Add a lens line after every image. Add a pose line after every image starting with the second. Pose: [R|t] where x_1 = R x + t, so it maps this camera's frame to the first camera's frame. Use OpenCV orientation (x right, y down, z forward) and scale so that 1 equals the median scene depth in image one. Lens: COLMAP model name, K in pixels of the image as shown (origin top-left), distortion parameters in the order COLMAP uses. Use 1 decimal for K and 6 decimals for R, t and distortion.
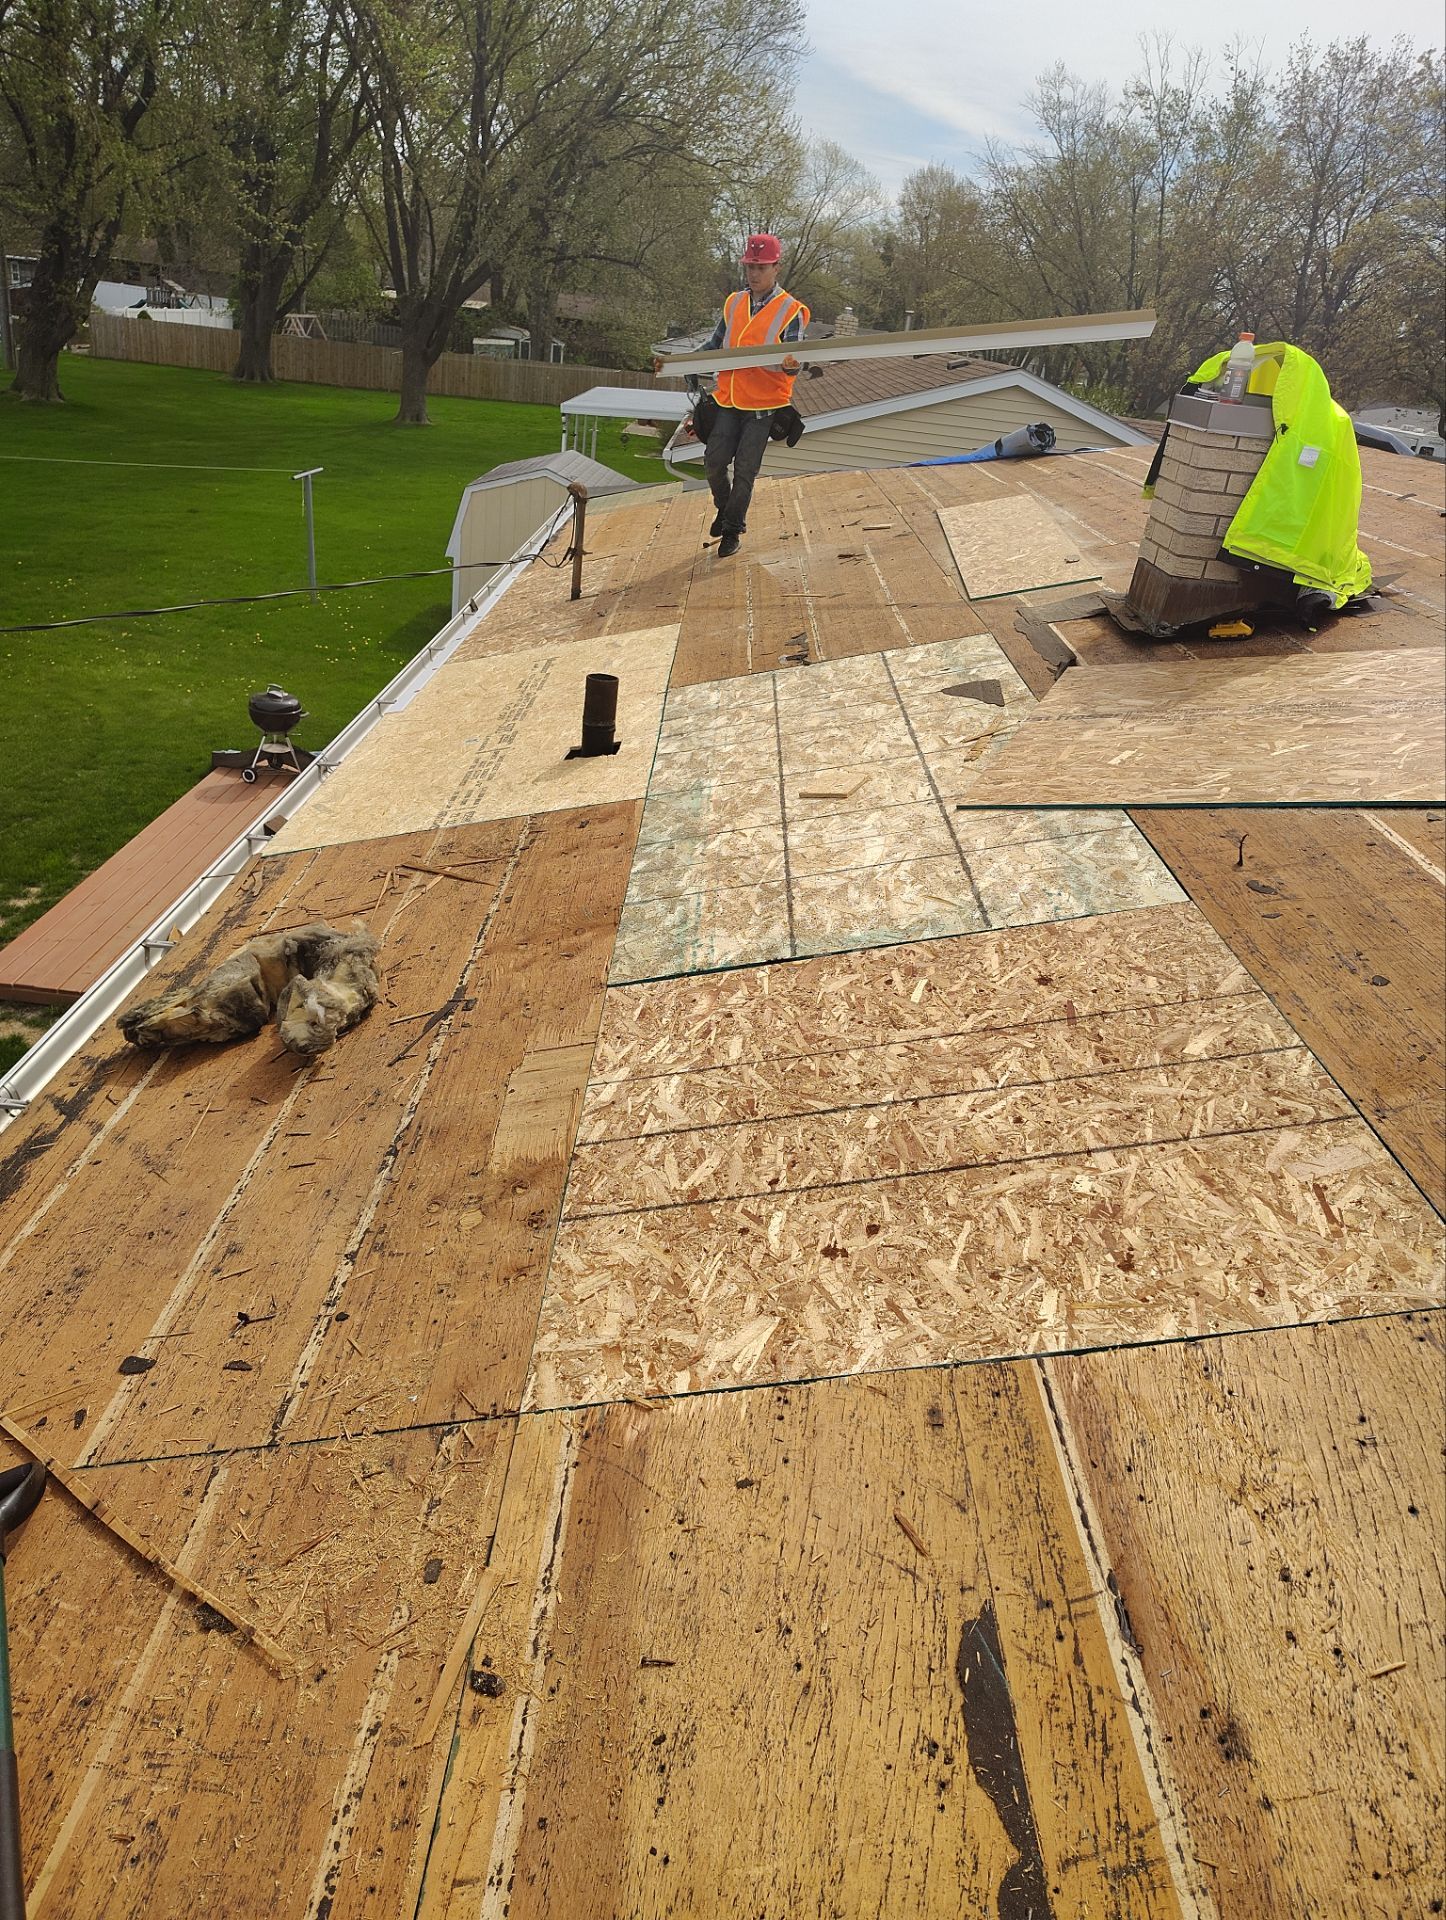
lens RADIAL K [[1482.2, 0, 723.0], [0, 1482.2, 960.0], [0, 0, 1]] dist [0.116959, -0.153089]
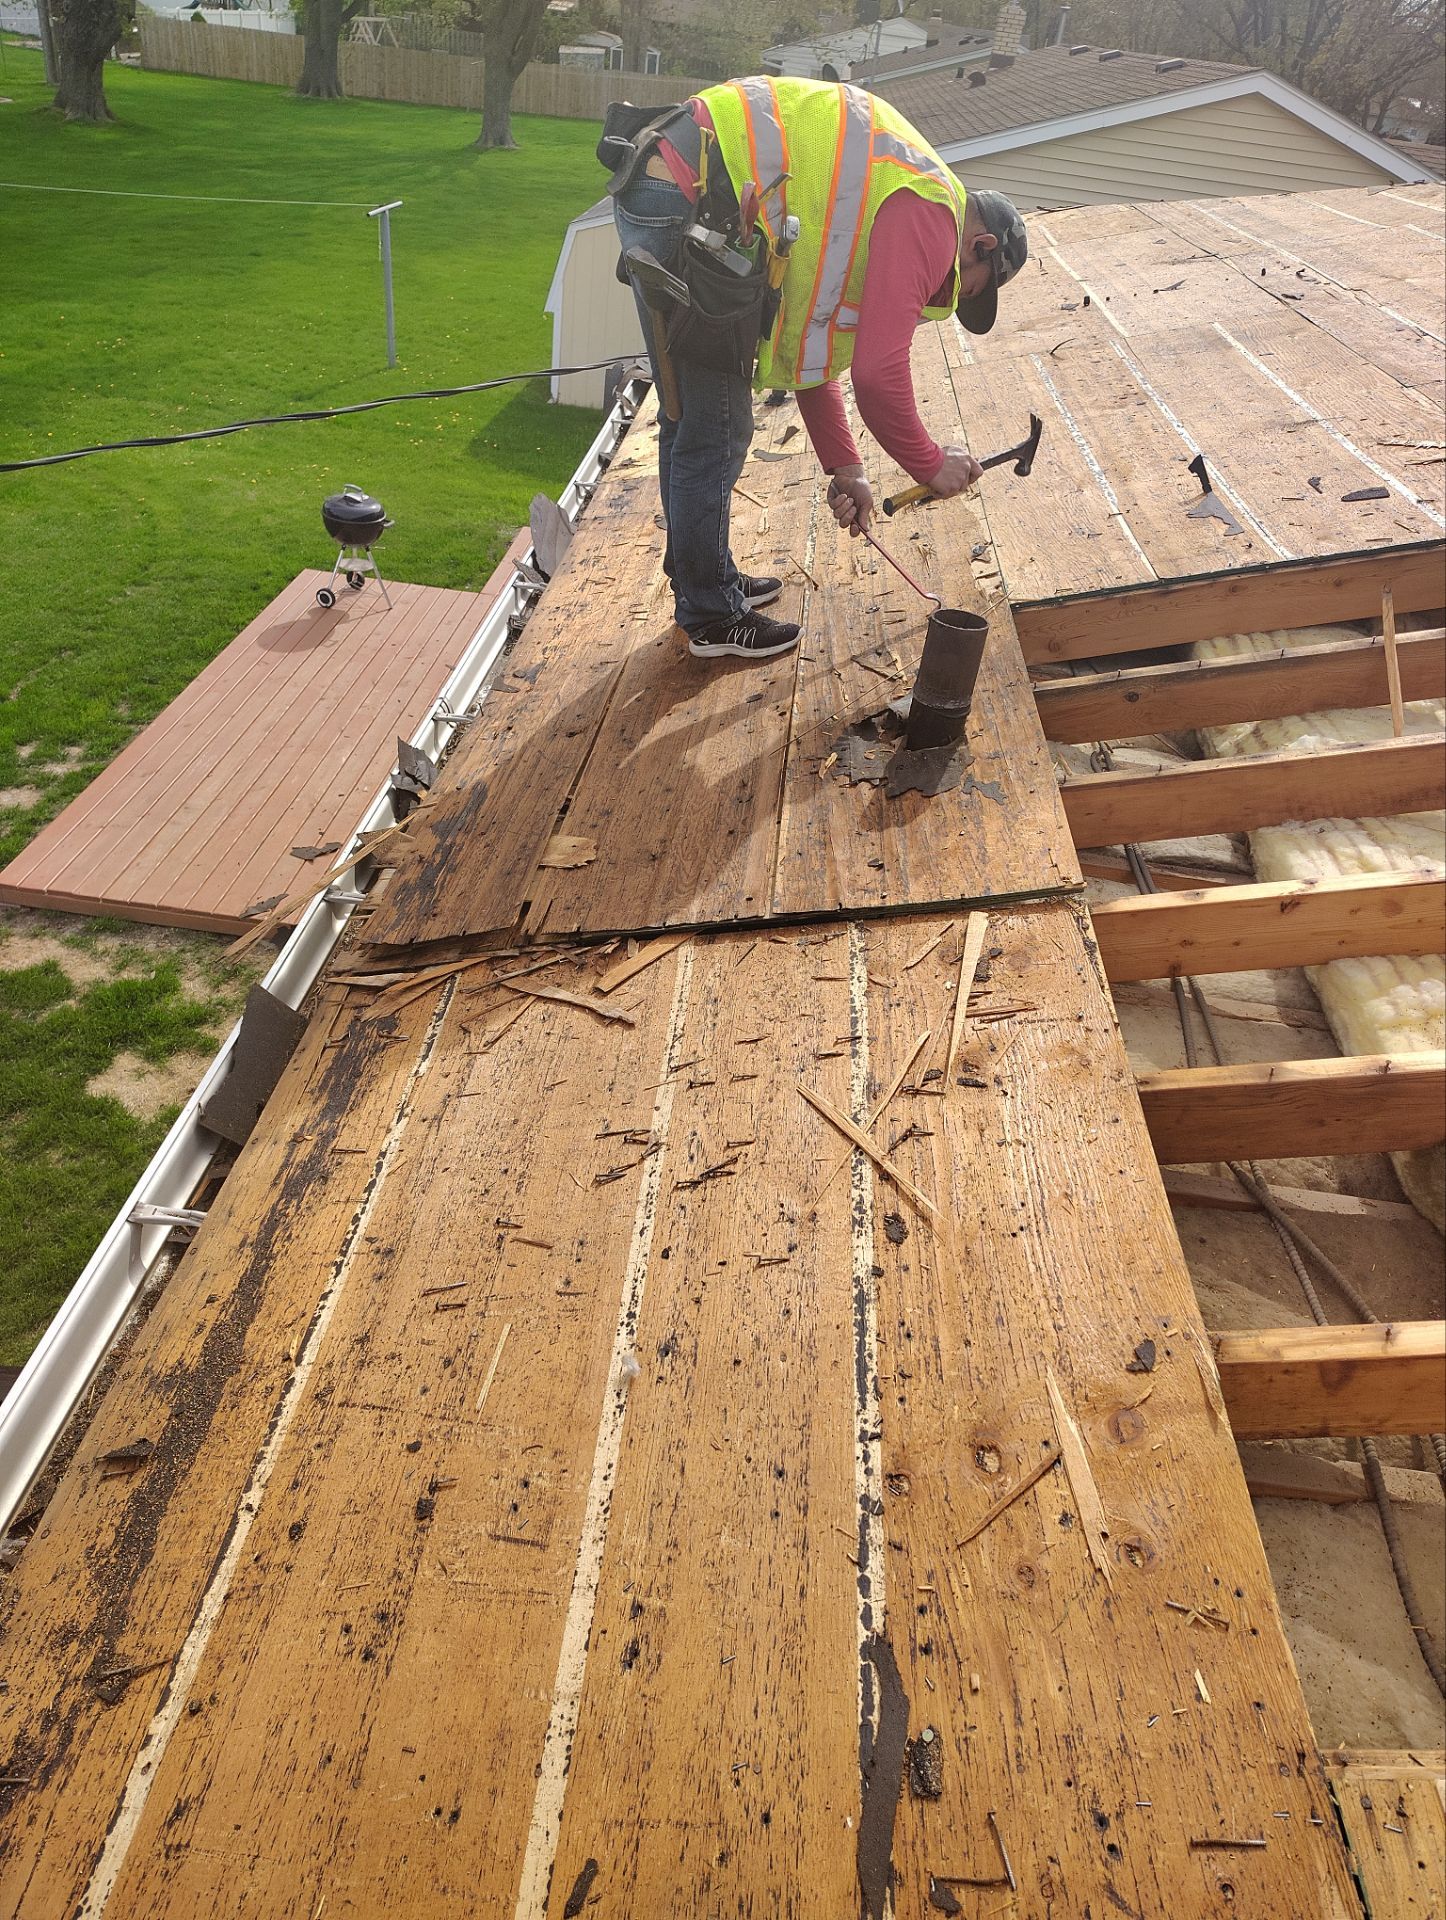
lens RADIAL K [[1472.5, 0, 723.0], [0, 1472.5, 960.0], [0, 0, 1]] dist [0.028977, 0.003959]
pose [[0.998644, 0.025781, -0.045234, -0.035692], [-0.018428, 0.987581, 0.156024, -0.038263], [0.048695, -0.154979, 0.986717, 0.114006]]
